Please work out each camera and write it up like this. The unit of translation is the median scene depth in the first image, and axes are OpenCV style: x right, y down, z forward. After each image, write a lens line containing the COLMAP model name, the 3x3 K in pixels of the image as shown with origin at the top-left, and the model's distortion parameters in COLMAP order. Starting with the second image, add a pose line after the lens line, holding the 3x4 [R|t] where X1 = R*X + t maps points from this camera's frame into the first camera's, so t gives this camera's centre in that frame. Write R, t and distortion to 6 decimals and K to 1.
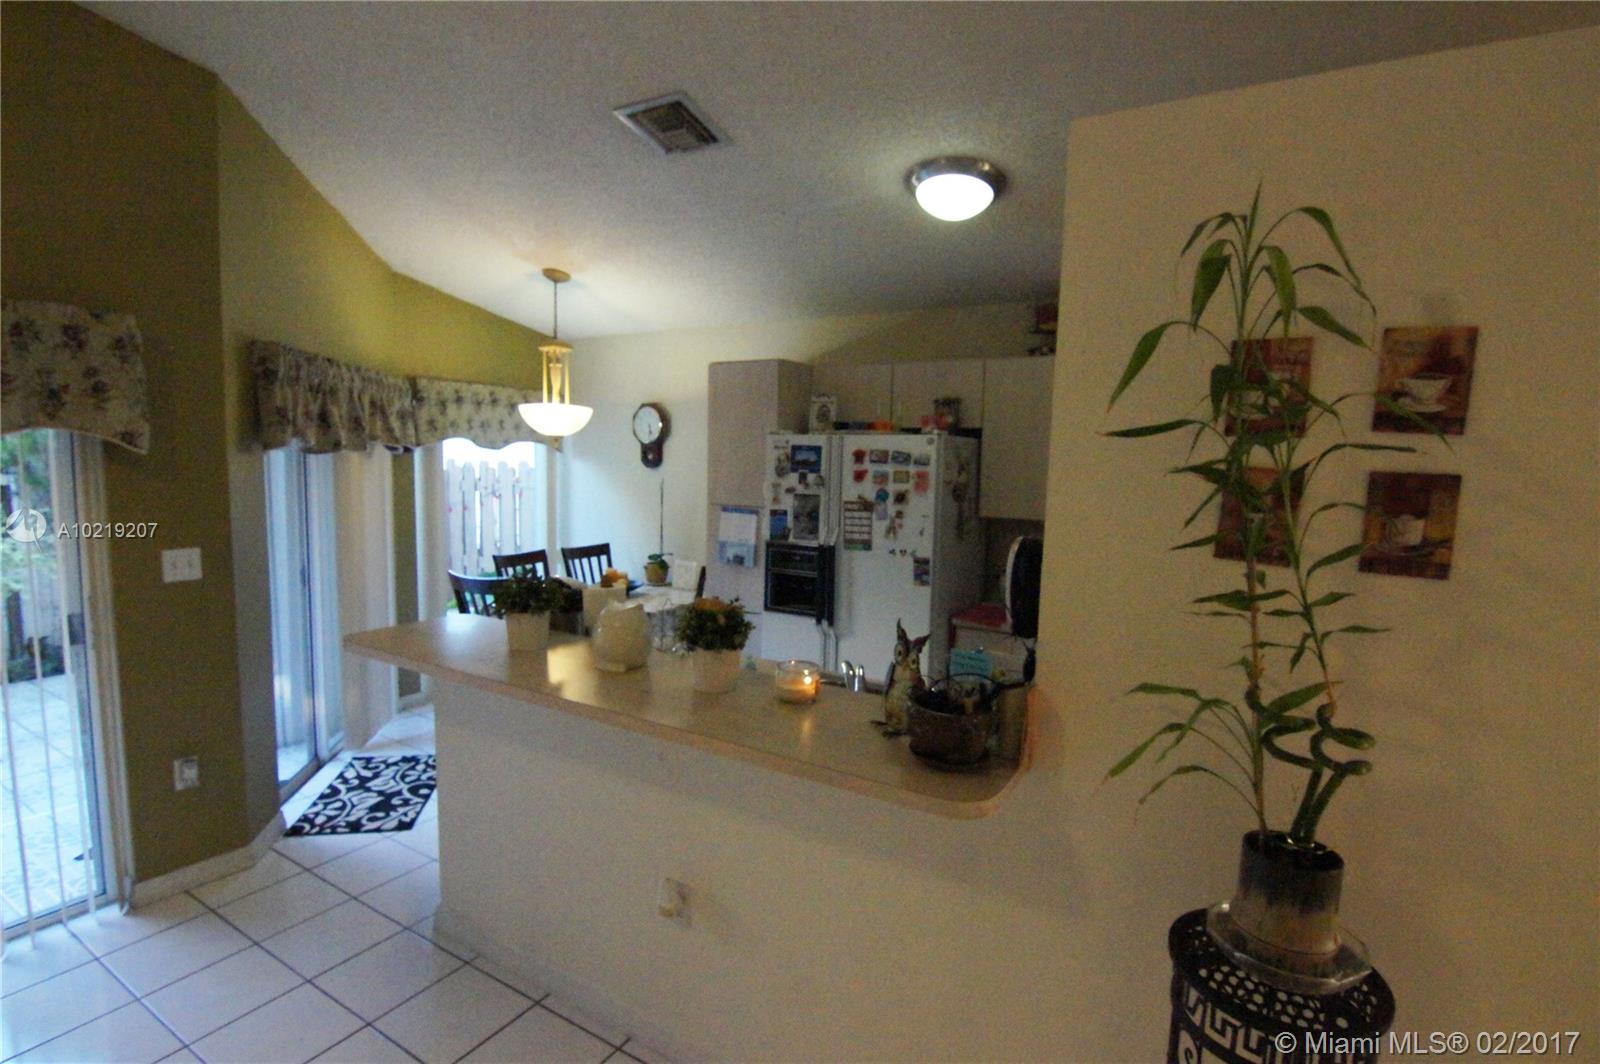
lens RADIAL K [[770.3, 0, 797.2], [0, 770.3, 534.5], [0, 0, 1]] dist [-0.023339, -0.002824]
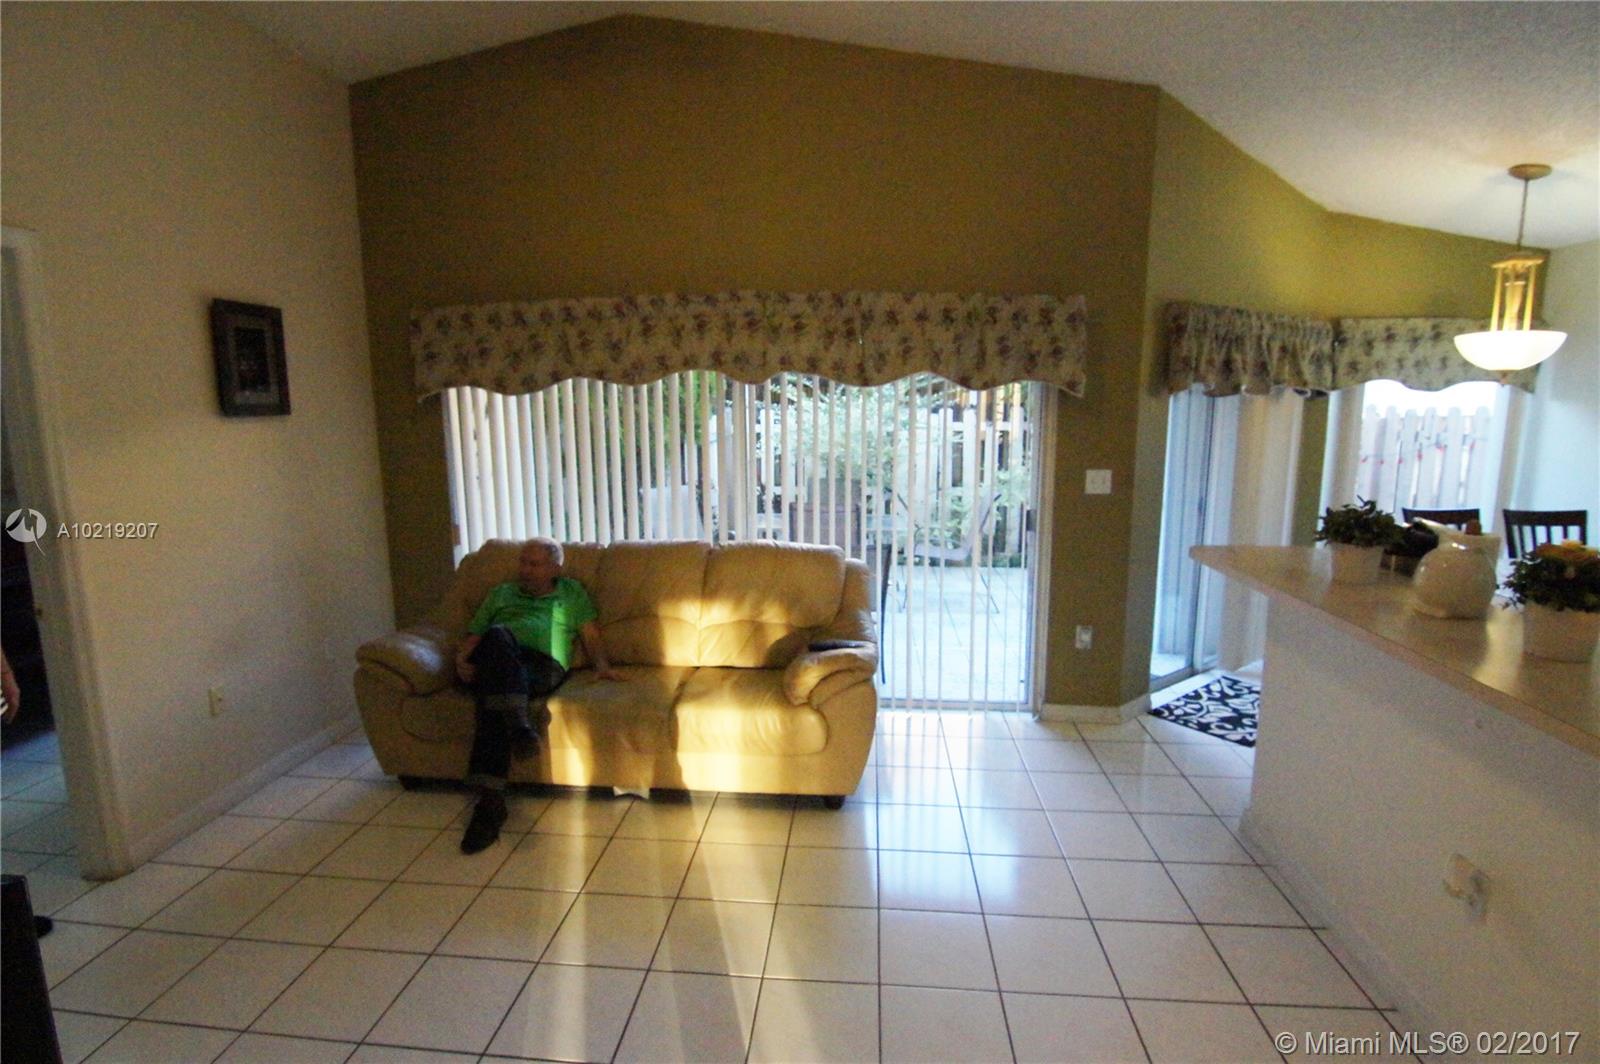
lens RADIAL K [[770.3, 0, 794.5], [0, 770.3, 535.4], [0, 0, 1]] dist [-0.023339, -0.002824]
pose [[0.429589, 0.123144, -0.894588, 0.129774], [-0.071804, 0.992180, 0.102097, 0.025328], [0.900165, 0.020375, 0.435072, -0.047296]]
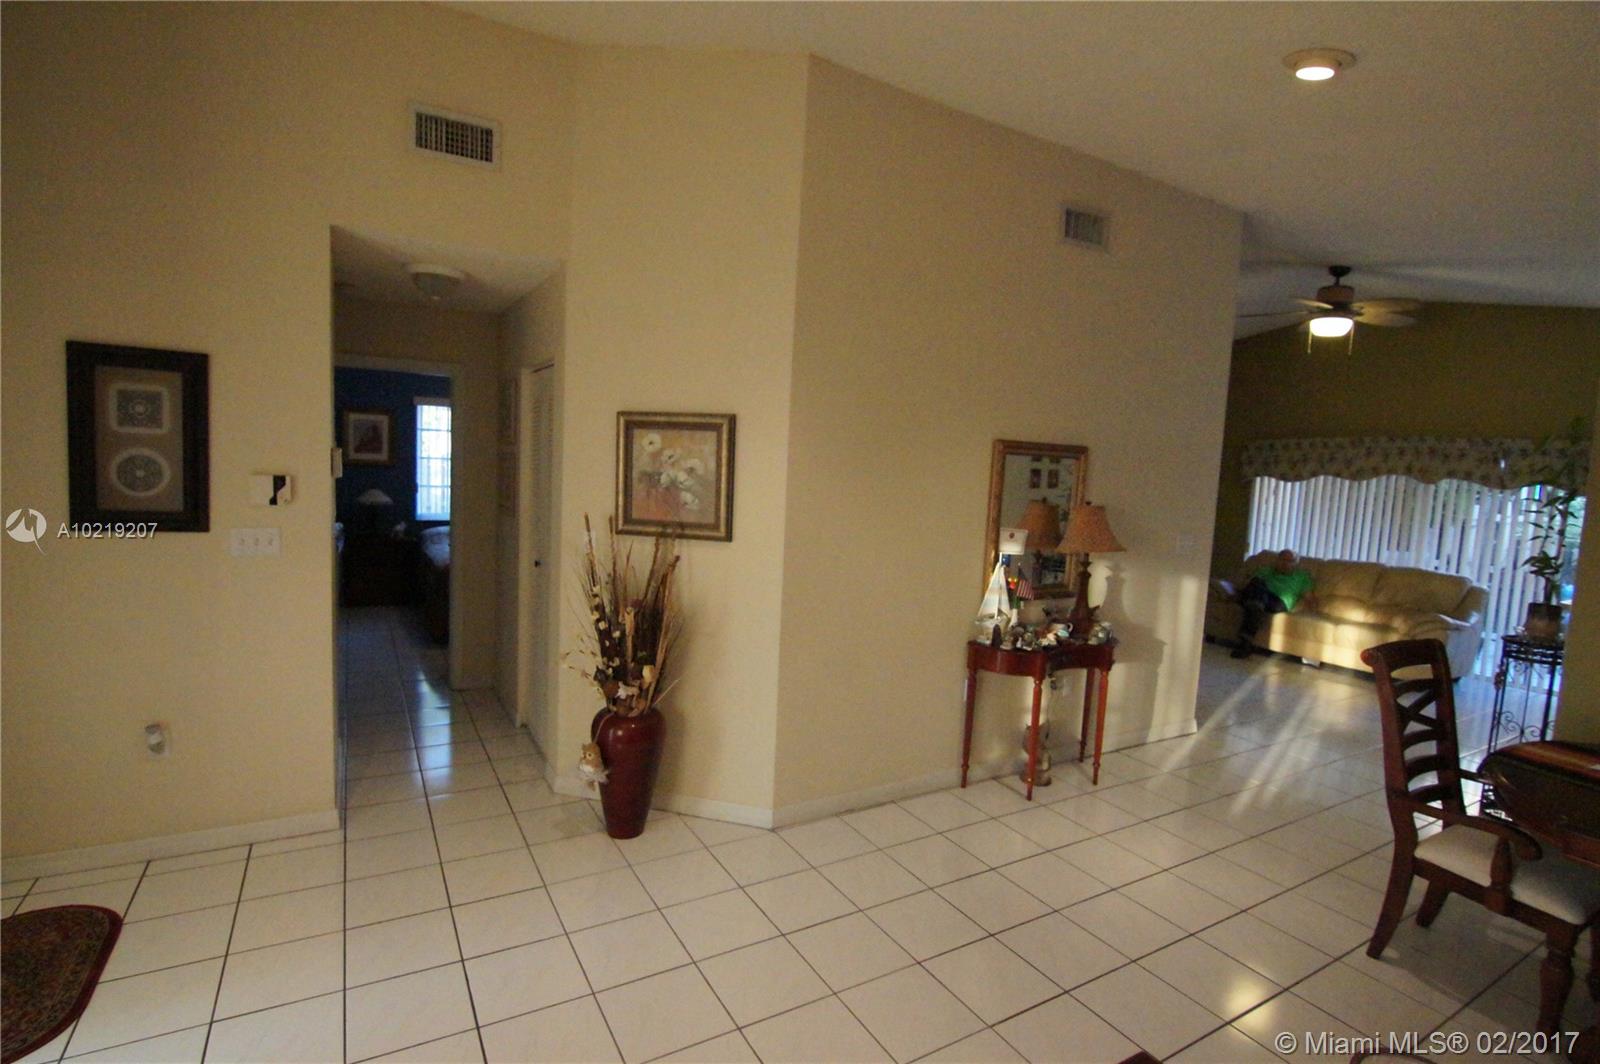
lens RADIAL K [[770.3, 0, 784.5], [0, 770.3, 539.3], [0, 0, 1]] dist [-0.023339, -0.002824]
pose [[-0.490596, 0.045921, -0.870176, 1.664984], [-0.138432, 0.981821, 0.129860, 0.048265], [0.860321, 0.184169, -0.475321, -0.119184]]
